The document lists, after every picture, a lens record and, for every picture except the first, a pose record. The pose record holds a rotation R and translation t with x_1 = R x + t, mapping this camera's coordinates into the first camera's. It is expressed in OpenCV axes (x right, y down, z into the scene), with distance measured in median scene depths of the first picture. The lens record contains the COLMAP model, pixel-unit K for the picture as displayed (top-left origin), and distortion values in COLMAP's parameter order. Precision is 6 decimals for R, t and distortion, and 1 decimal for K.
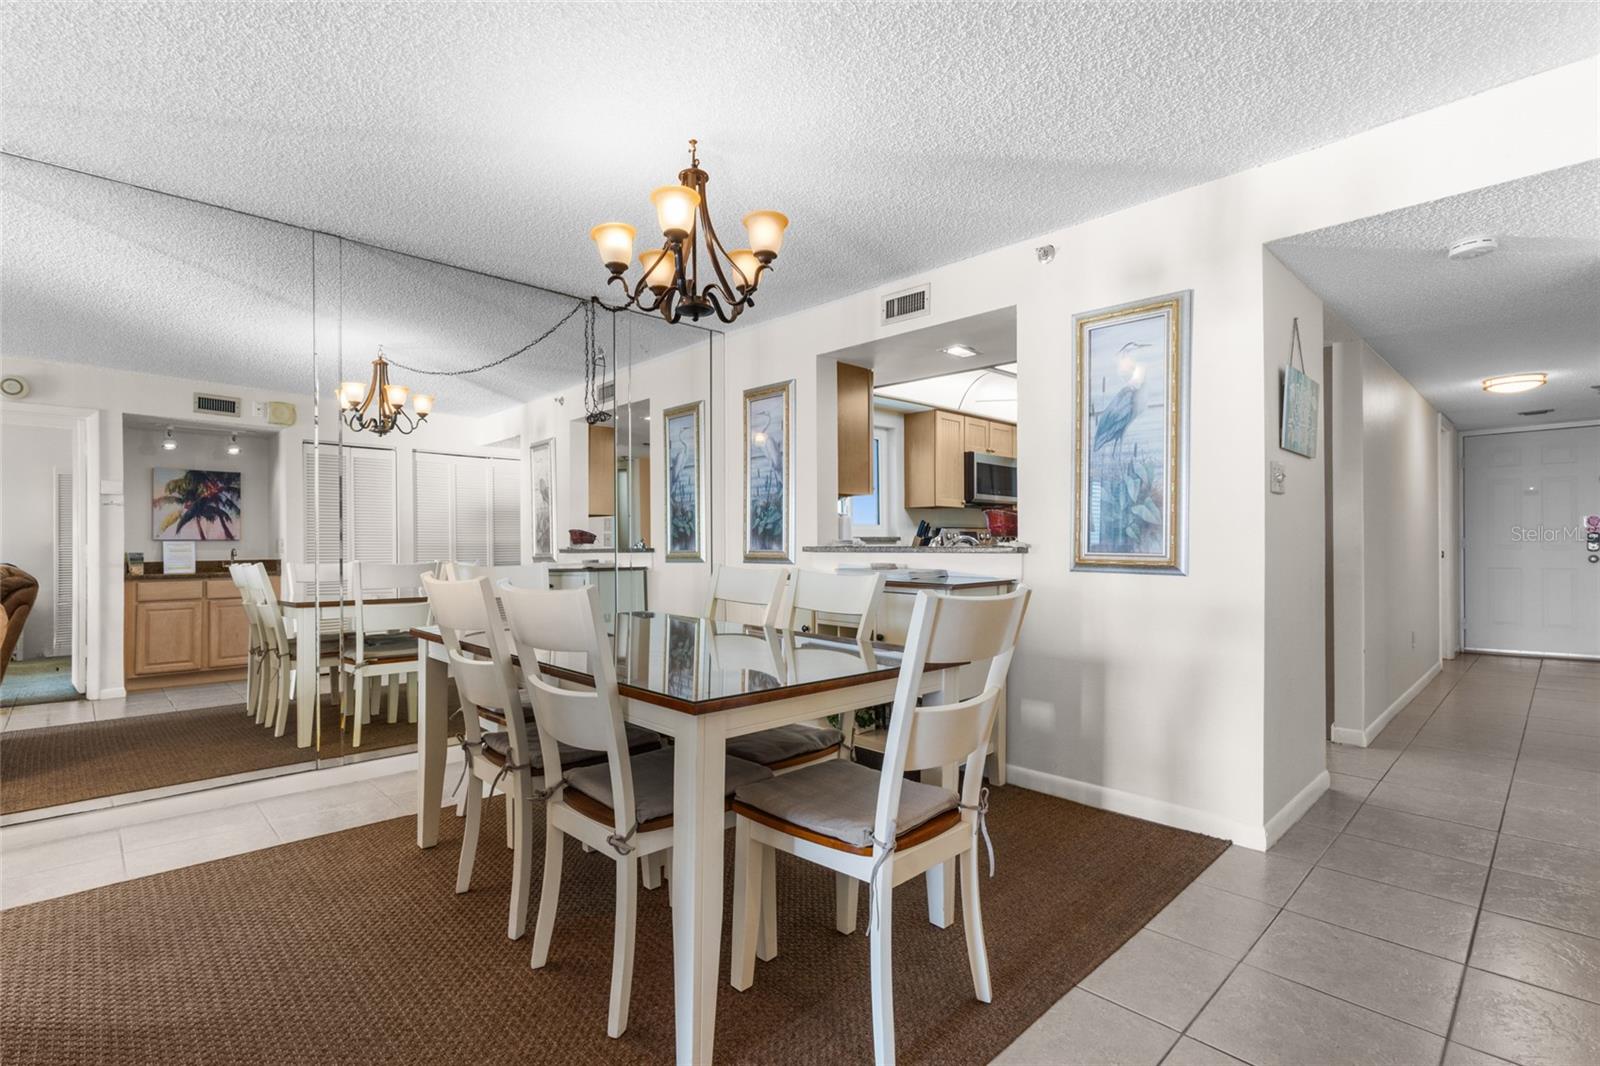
lens RADIAL K [[743.5, 0, 800.0], [0, 743.5, 533.0], [0, 0, 1]] dist [0.000055, -0.000003]
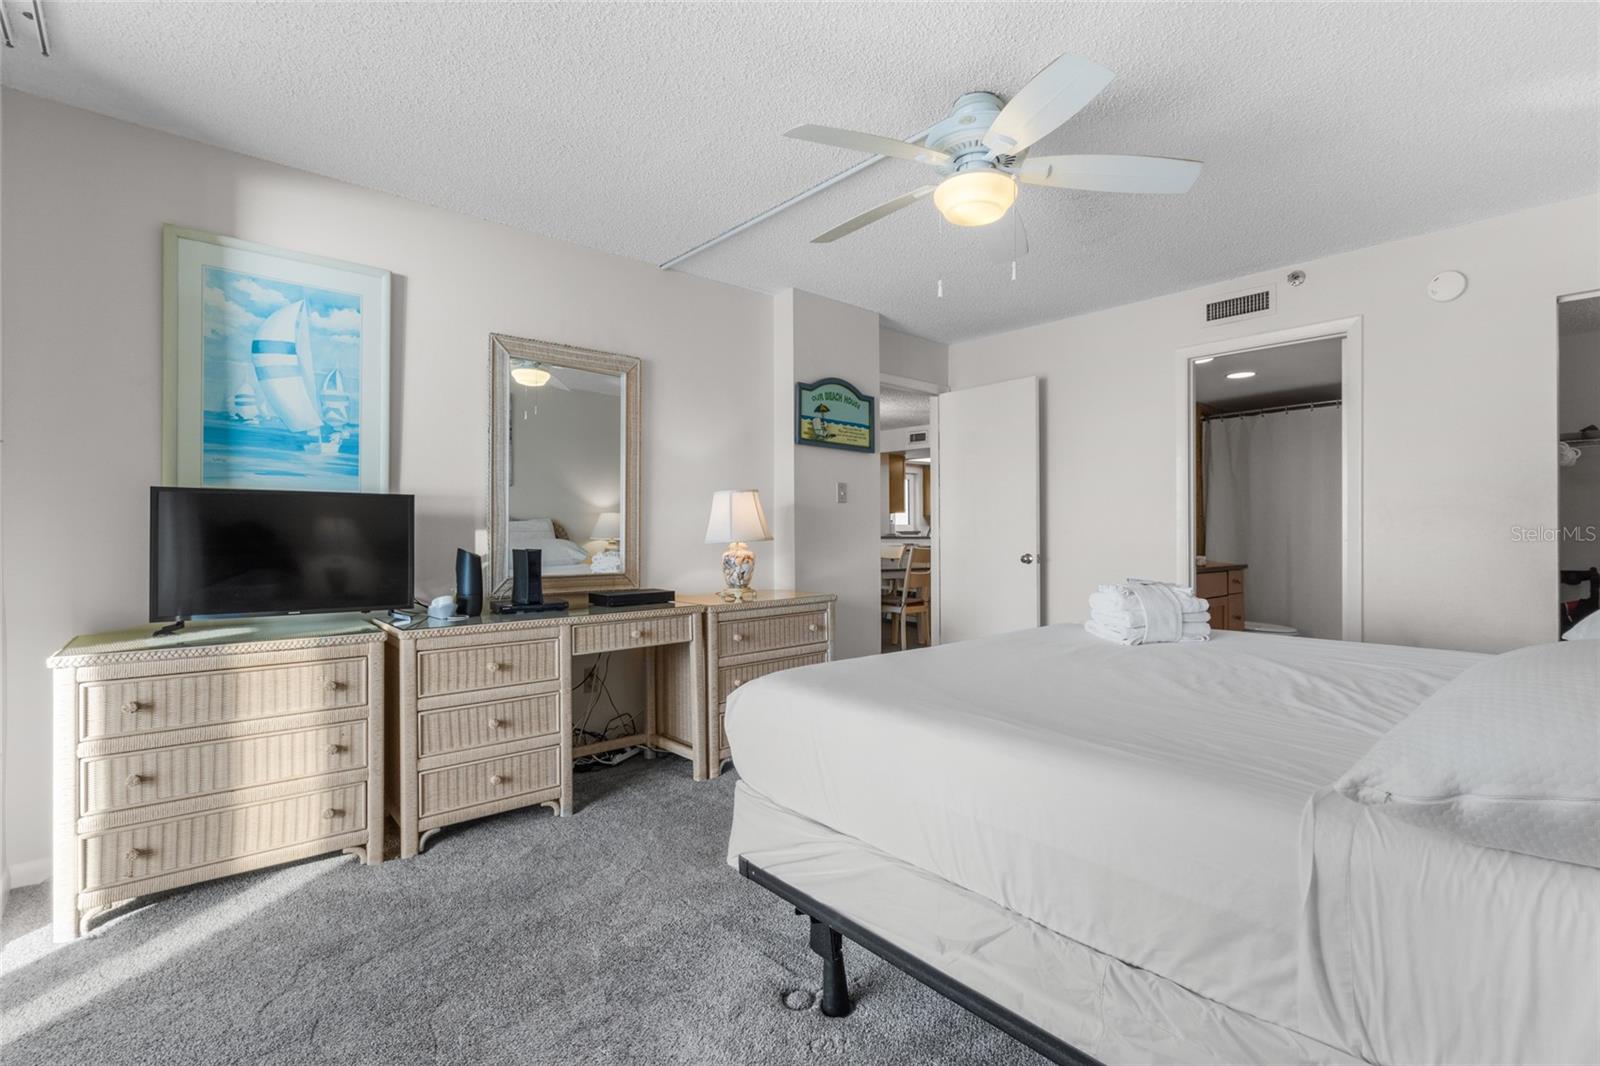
lens RADIAL K [[743.5, 0, 800.0], [0, 743.5, 533.0], [0, 0, 1]] dist [0.000055, -0.000003]
pose [[0.998044, 0.007714, -0.062035, -0.058567], [-0.007066, 0.999918, 0.010660, -0.008901], [0.062112, -0.010200, 0.998017, -0.944316]]
